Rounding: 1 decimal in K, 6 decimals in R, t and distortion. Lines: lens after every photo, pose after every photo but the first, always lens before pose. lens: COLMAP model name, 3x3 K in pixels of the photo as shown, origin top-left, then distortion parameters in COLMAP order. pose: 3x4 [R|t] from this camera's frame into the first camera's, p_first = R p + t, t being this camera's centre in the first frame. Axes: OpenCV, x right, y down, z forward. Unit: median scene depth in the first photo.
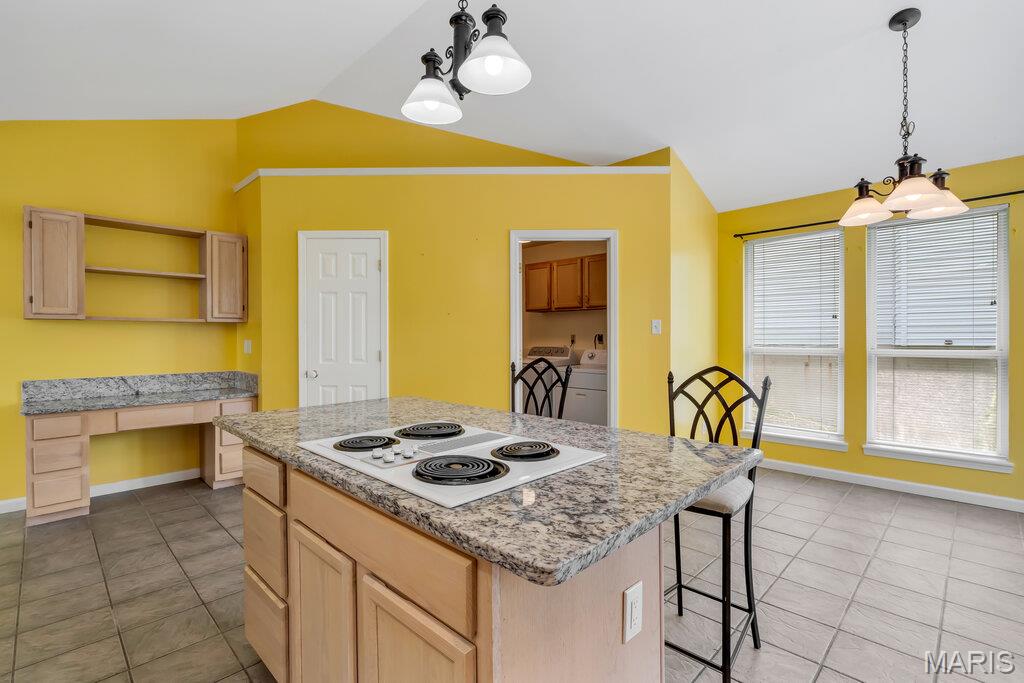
lens RADIAL K [[469.4, 0, 511.5], [0, 469.4, 346.7], [0, 0, 1]] dist [-0.004211, 0.001483]
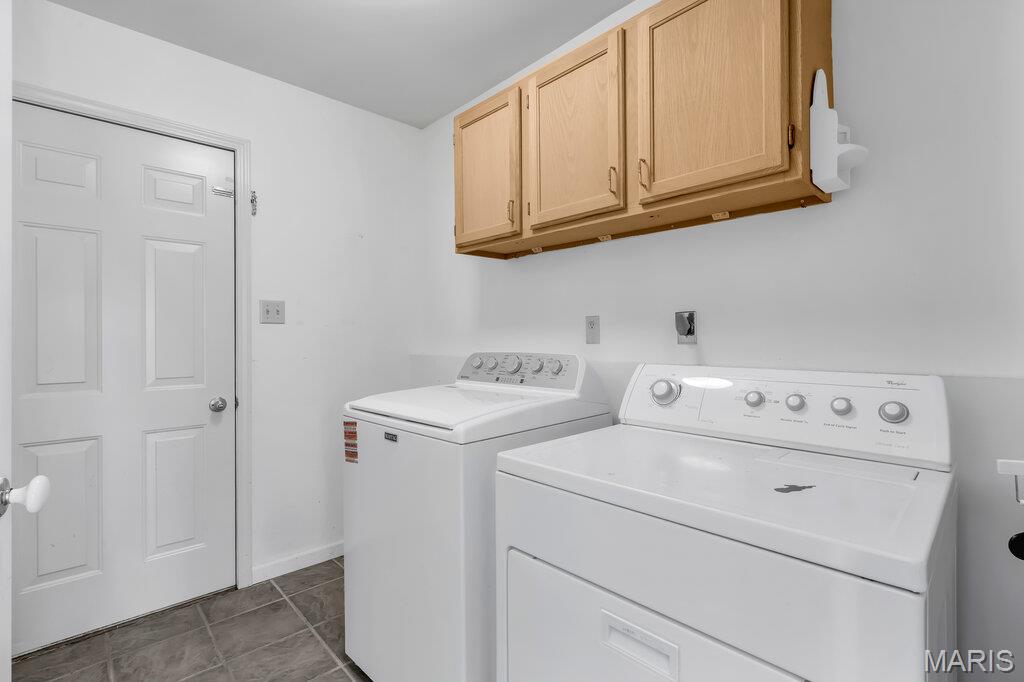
lens RADIAL K [[469.4, 0, 514.2], [0, 469.4, 340.3], [0, 0, 1]] dist [-0.004211, 0.001483]
pose [[0.999368, -0.005555, -0.035103, 0.094139], [0.005355, 0.999969, -0.005772, -0.007137], [0.035134, 0.005580, 0.999367, 0.716899]]
